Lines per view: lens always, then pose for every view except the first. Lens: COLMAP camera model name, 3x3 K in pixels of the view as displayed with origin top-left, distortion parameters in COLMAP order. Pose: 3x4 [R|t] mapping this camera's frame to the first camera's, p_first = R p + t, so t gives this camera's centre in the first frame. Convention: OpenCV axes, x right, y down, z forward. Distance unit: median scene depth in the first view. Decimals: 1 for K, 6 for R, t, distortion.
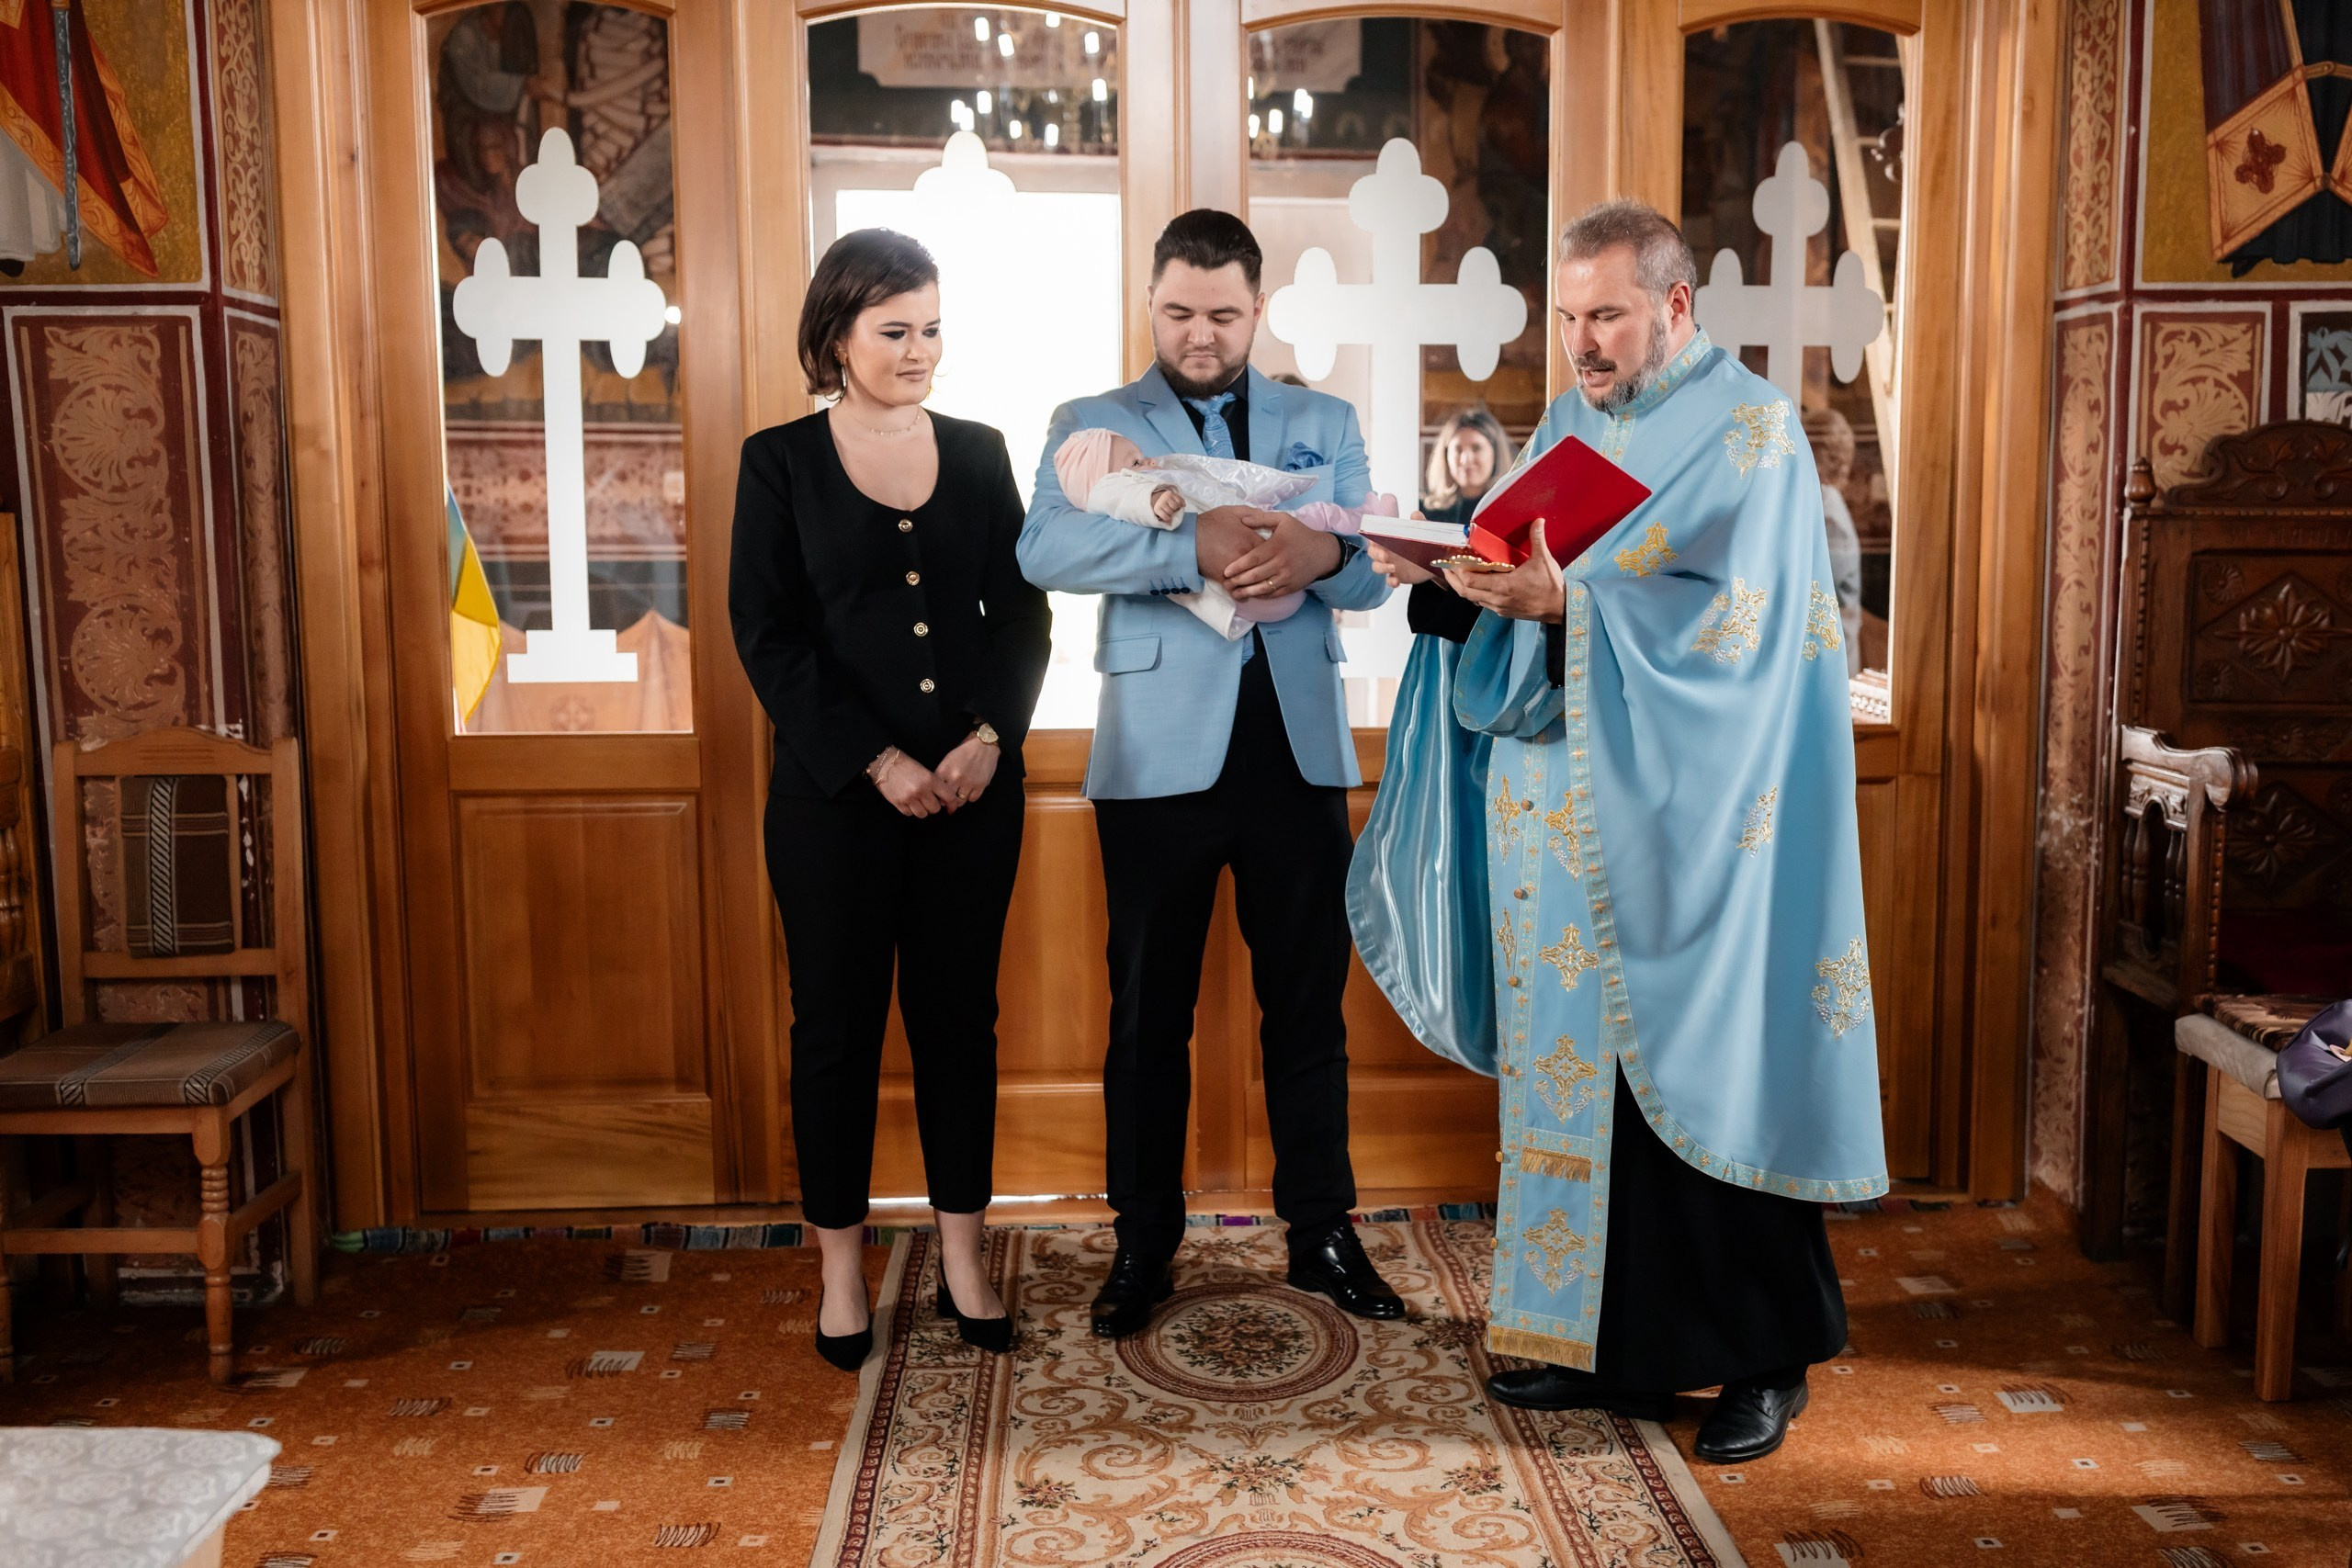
lens RADIAL K [[2479.7, 0, 1241.6], [0, 2479.7, 841.6], [0, 0, 1]] dist [0.014169, 0.000000]
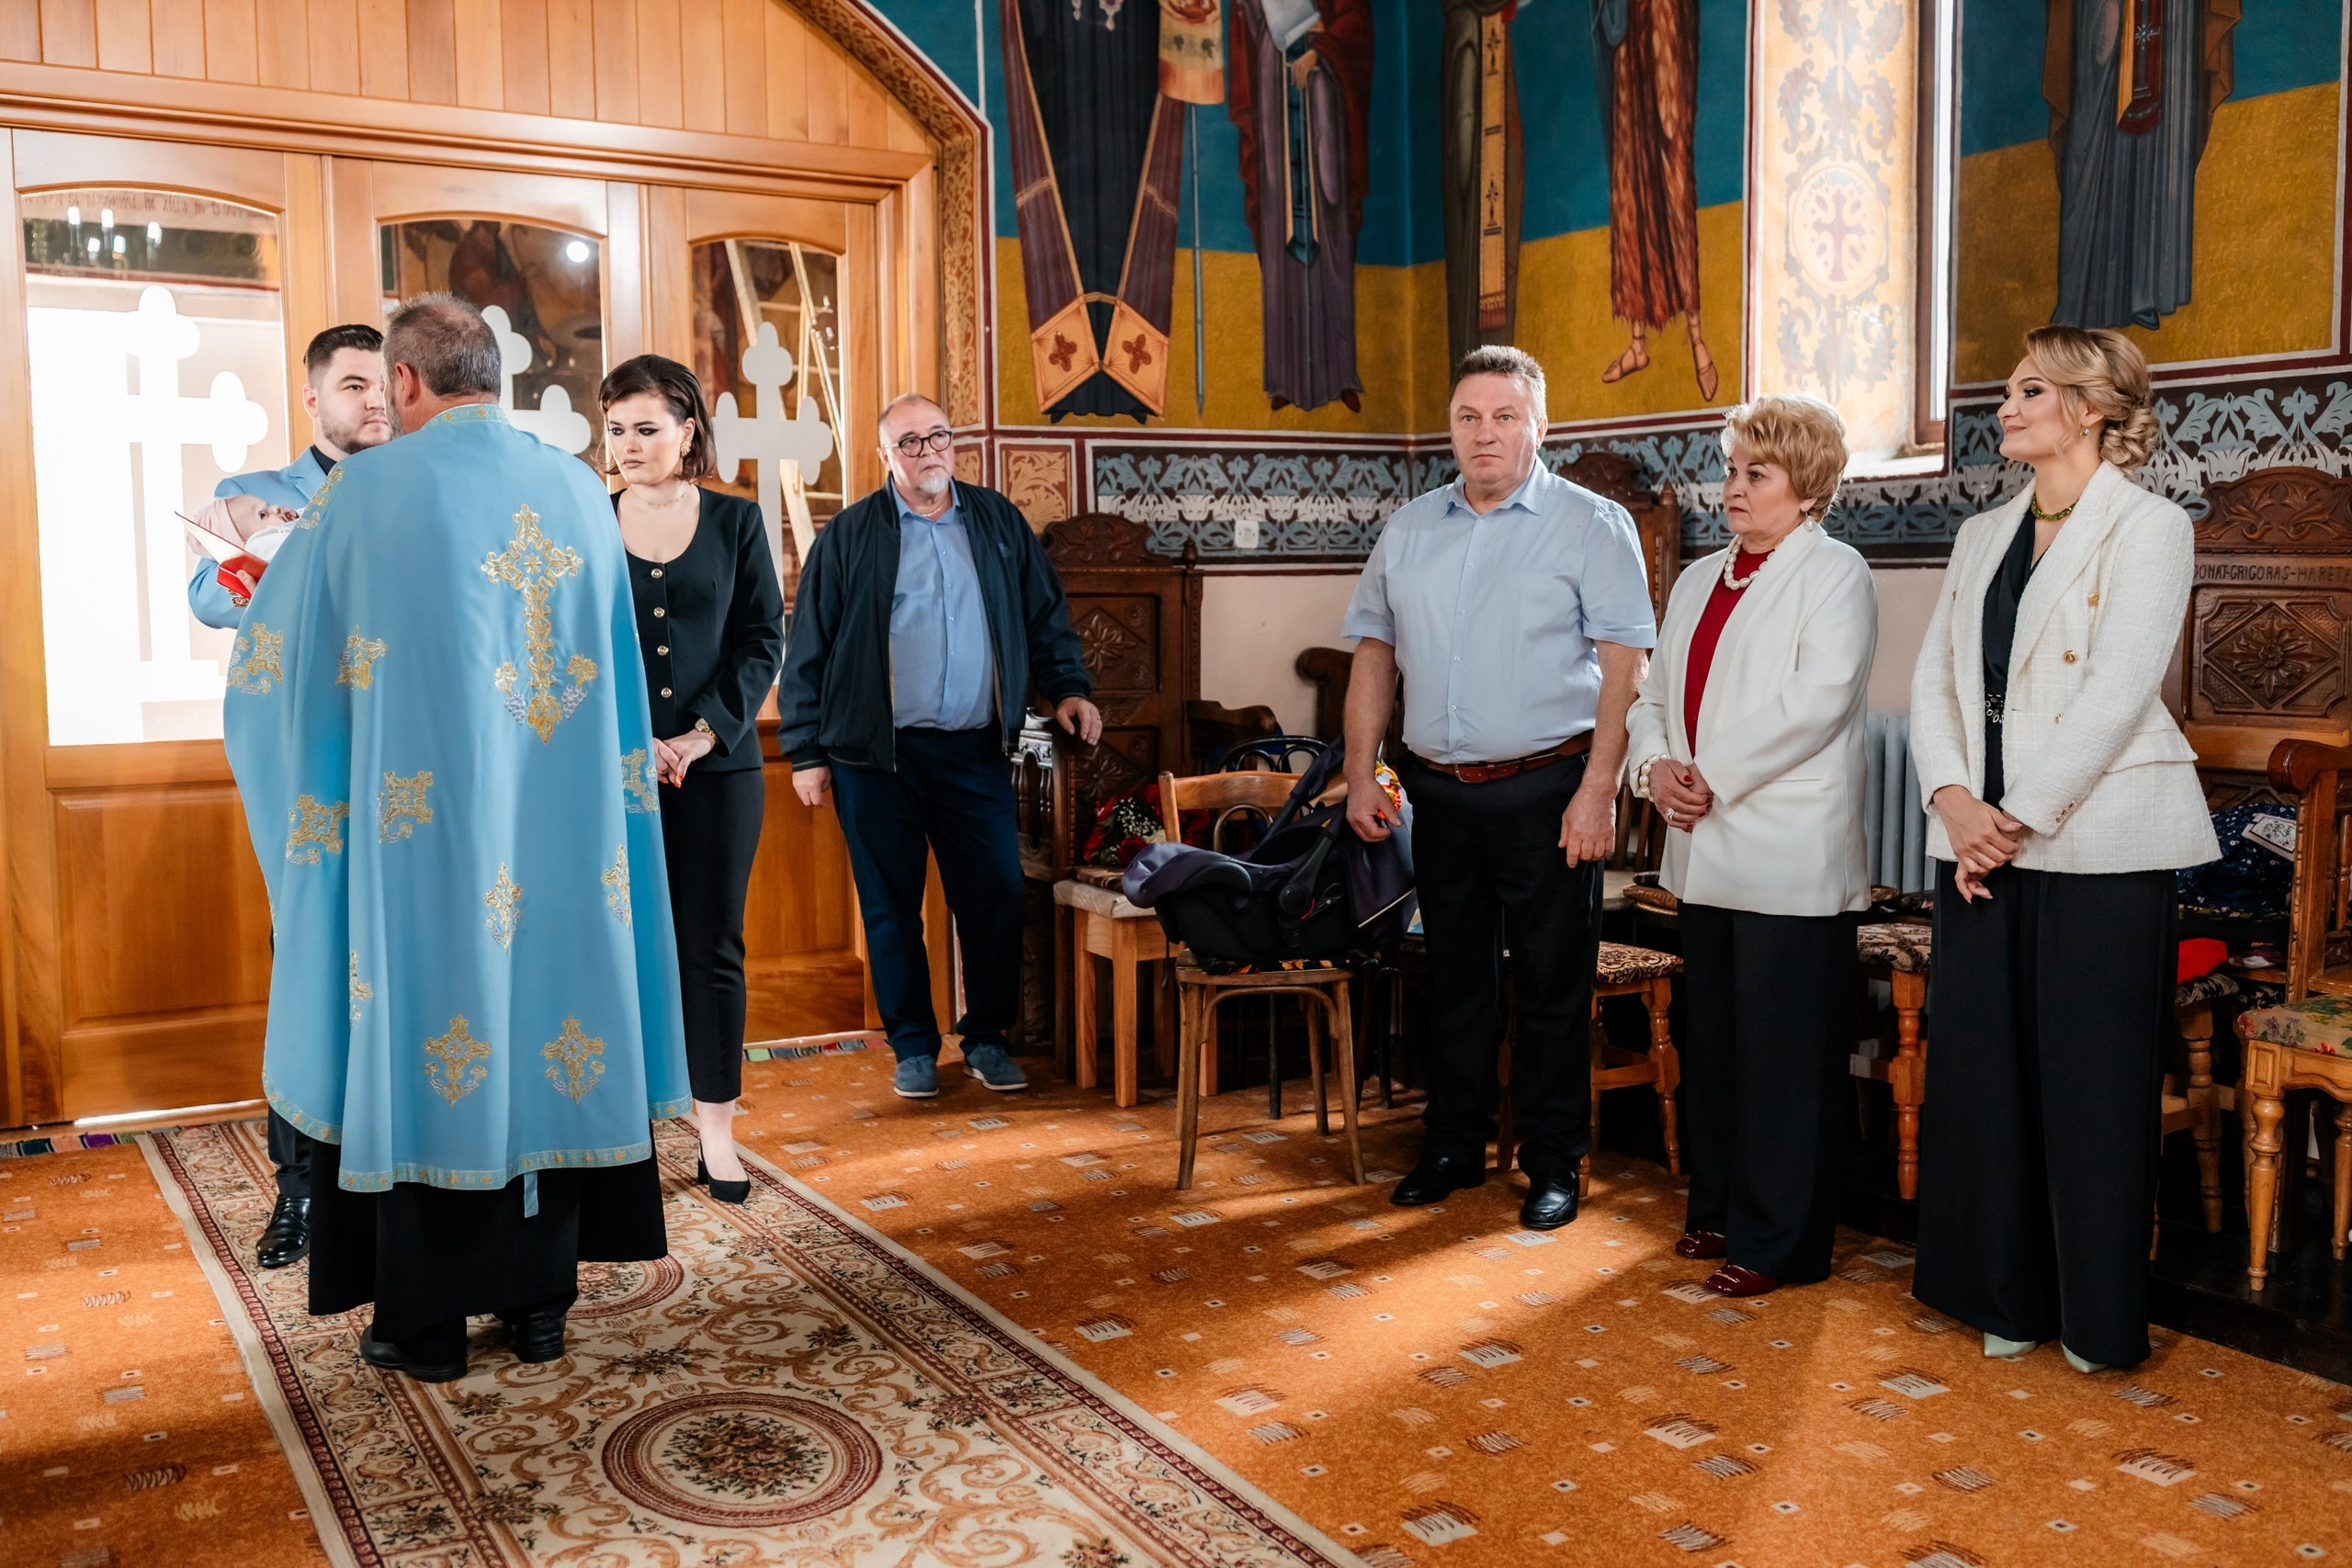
lens RADIAL K [[2243.6, 0, 1175.5], [0, 2243.6, 780.8], [0, 0, 1]] dist [0.038809, 0.000000]
pose [[0.898150, -0.046478, 0.437225, -0.167759], [0.067594, 0.997172, -0.032850, 0.052939], [-0.434462, 0.059058, 0.898752, -0.308791]]
